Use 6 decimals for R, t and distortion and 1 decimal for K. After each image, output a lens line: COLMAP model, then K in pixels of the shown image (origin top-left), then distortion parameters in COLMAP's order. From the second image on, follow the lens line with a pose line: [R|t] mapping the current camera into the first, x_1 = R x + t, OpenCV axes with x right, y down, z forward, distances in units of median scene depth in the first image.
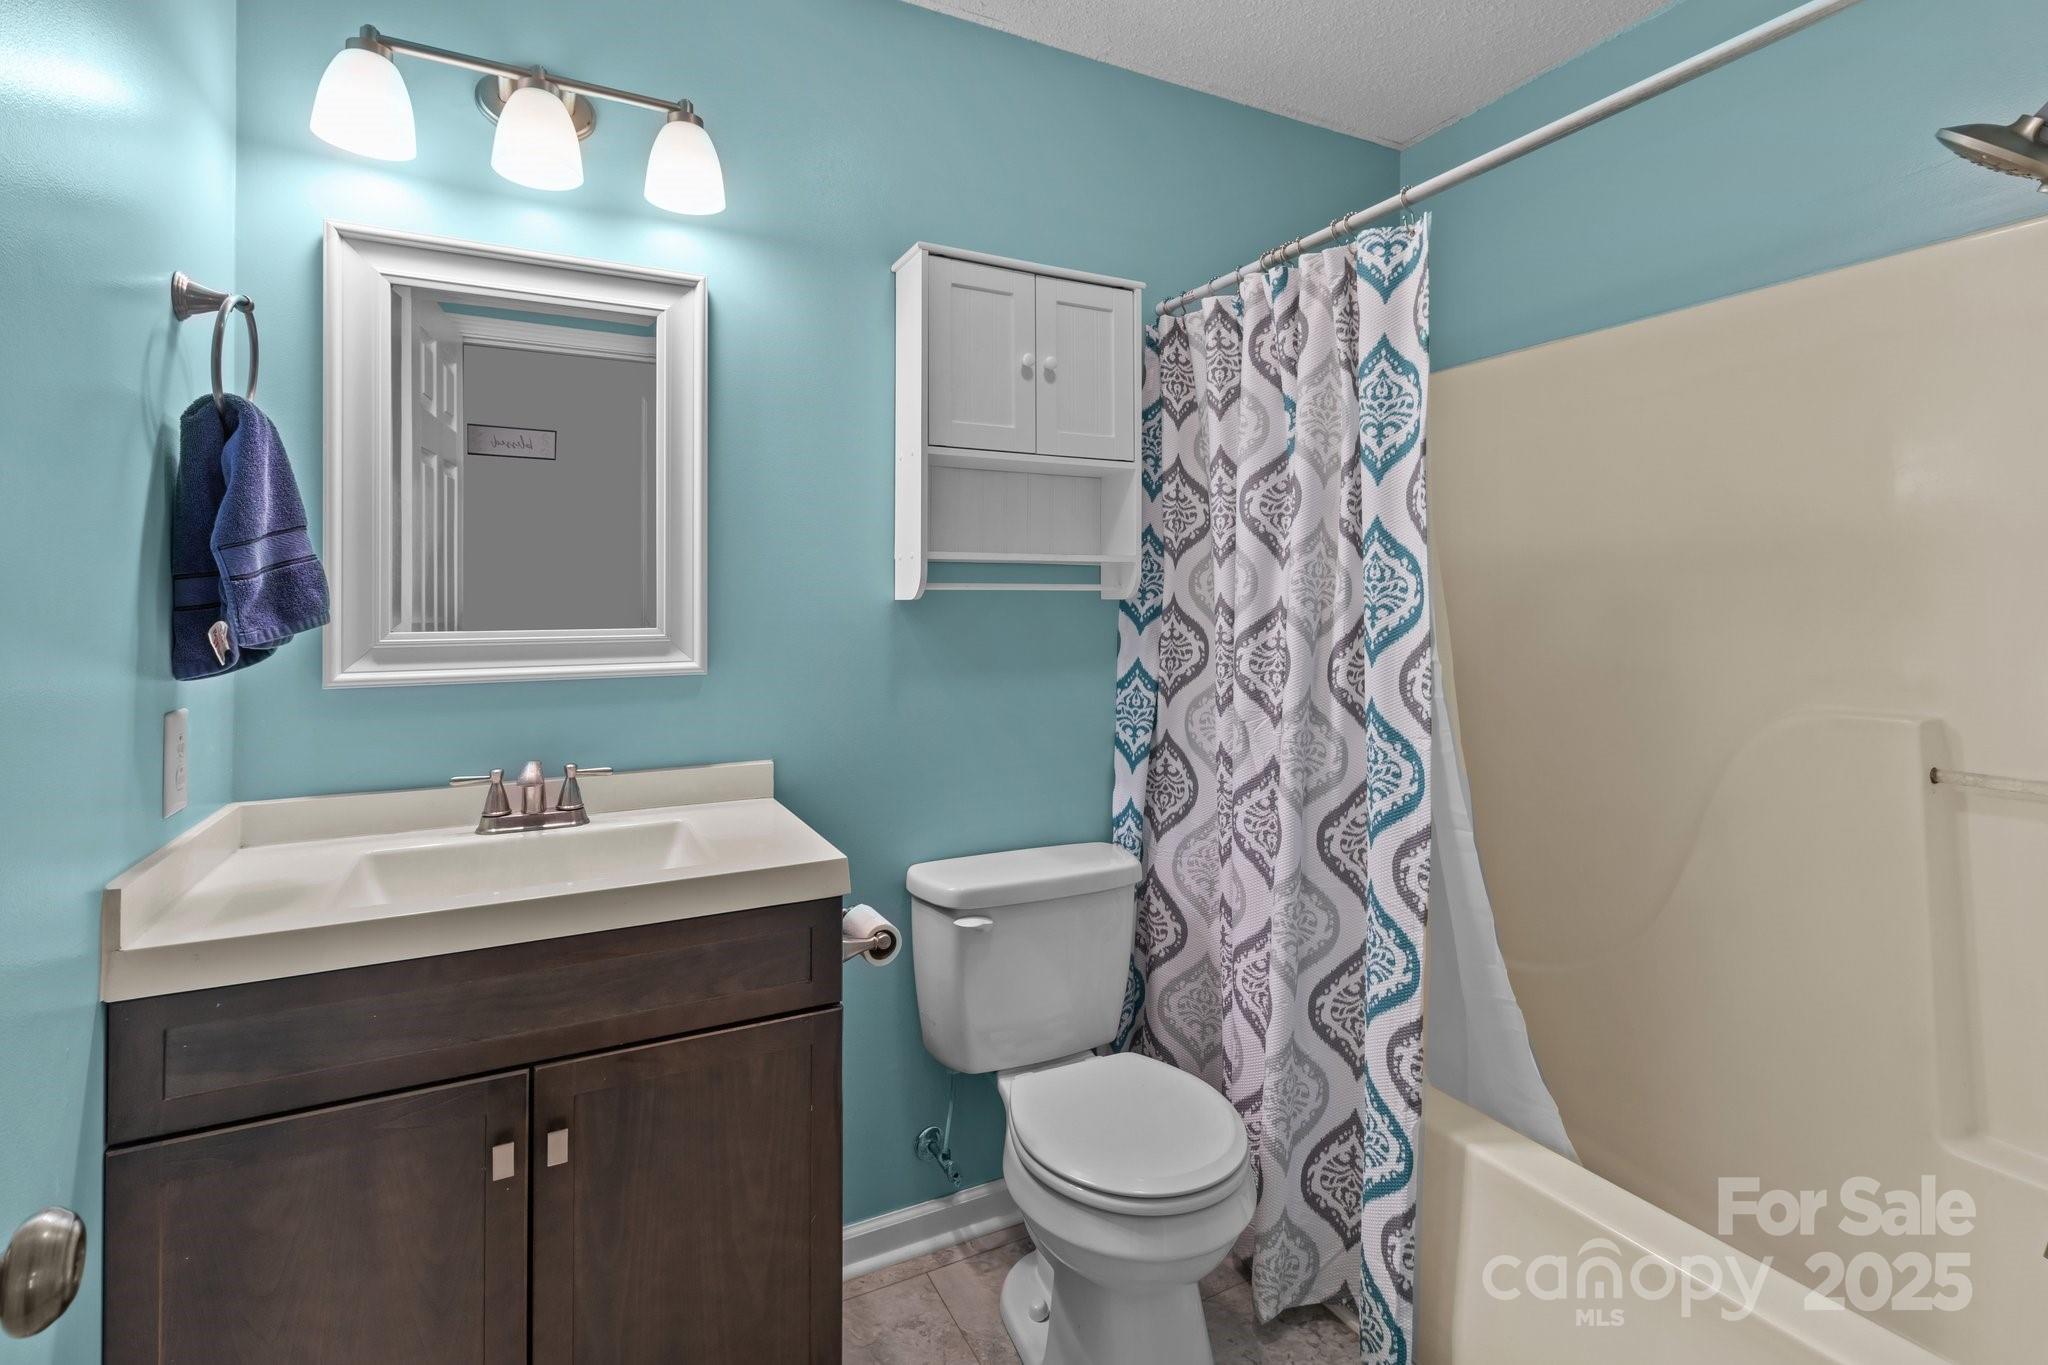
lens RADIAL K [[937.2, 0, 1022.0], [0, 937.2, 683.6], [0, 0, 1]] dist [-0.000619, -0.000081]
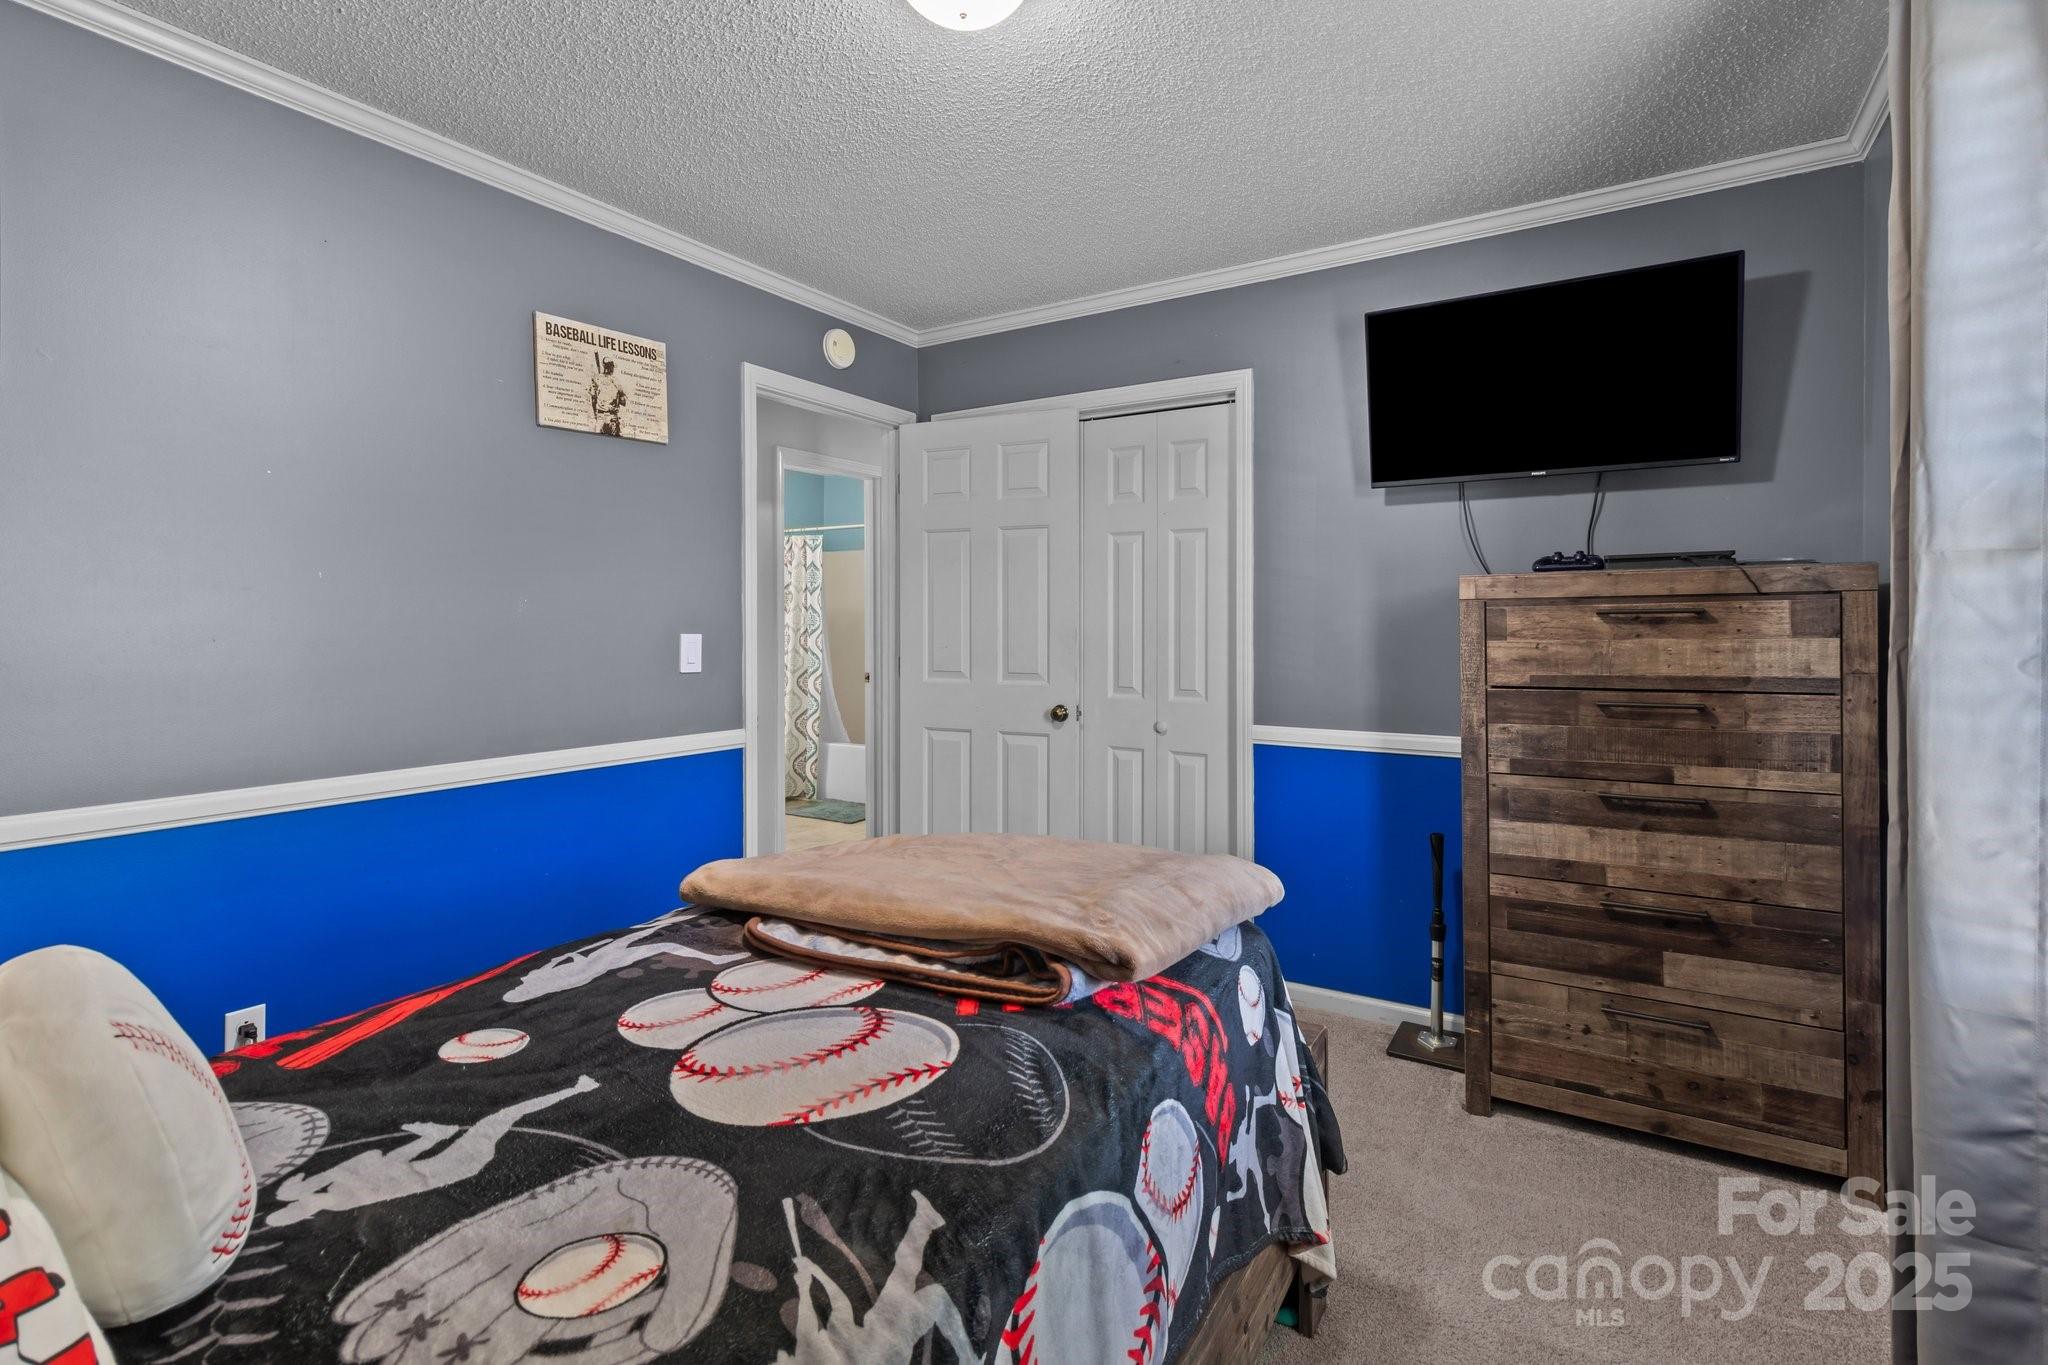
lens RADIAL K [[937.2, 0, 1028.7], [0, 937.2, 665.0], [0, 0, 1]] dist [-0.000619, -0.000081]
pose [[0.860147, -0.003471, 0.510035, -0.928881], [-0.004341, 0.999891, 0.014127, 0.036231], [-0.510028, -0.014365, 0.860038, -3.130409]]
